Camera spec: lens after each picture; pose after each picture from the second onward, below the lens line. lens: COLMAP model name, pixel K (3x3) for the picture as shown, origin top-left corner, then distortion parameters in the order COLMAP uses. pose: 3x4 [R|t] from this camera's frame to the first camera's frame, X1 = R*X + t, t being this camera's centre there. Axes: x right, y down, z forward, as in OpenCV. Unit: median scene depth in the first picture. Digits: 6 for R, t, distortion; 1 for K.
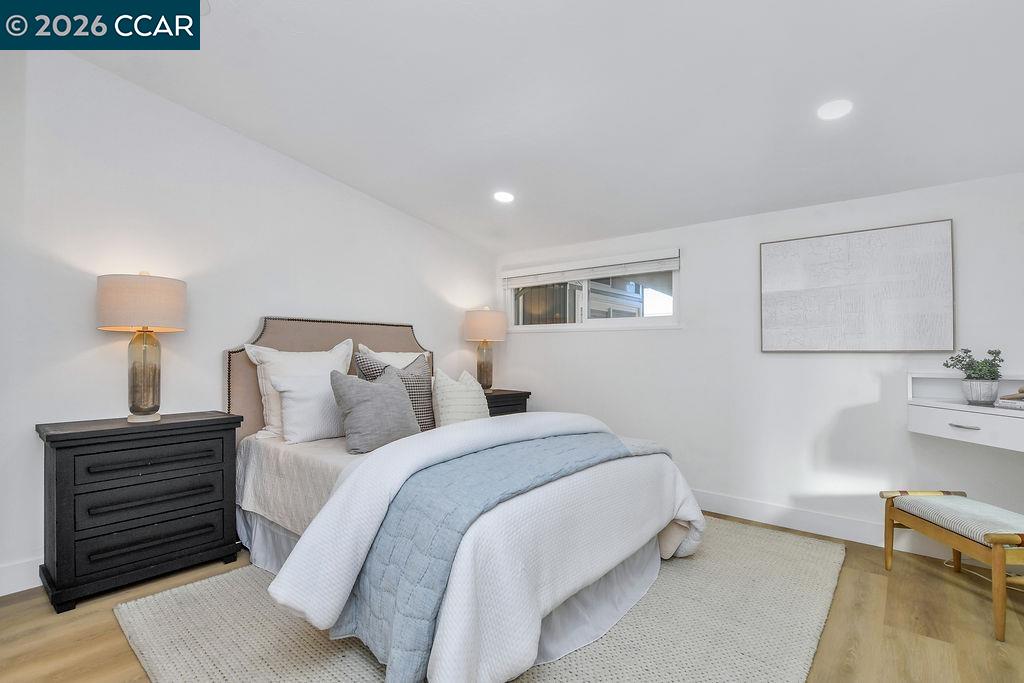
lens RADIAL K [[481.3, 0, 505.9], [0, 481.3, 347.9], [0, 0, 1]] dist [-0.021754, 0.002169]
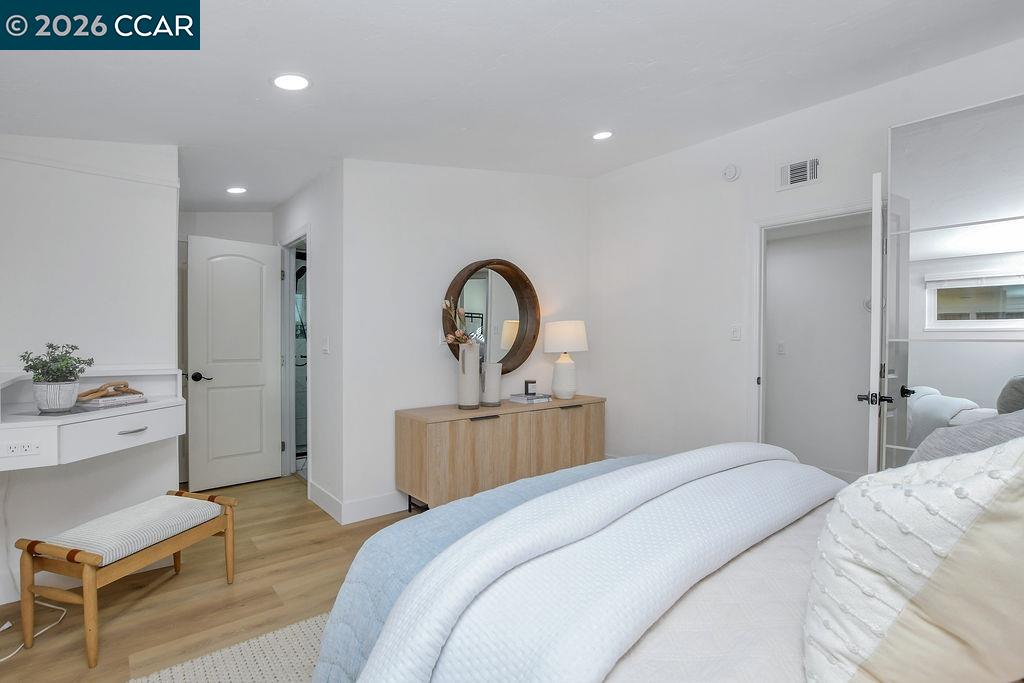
lens RADIAL K [[481.3, 0, 505.9], [0, 481.3, 347.9], [0, 0, 1]] dist [-0.021754, 0.002169]
pose [[-0.985823, -0.005817, 0.167687, 0.128581], [-0.005255, 0.999979, 0.003791, 0.004701], [-0.167706, 0.002856, -0.985833, 1.844587]]
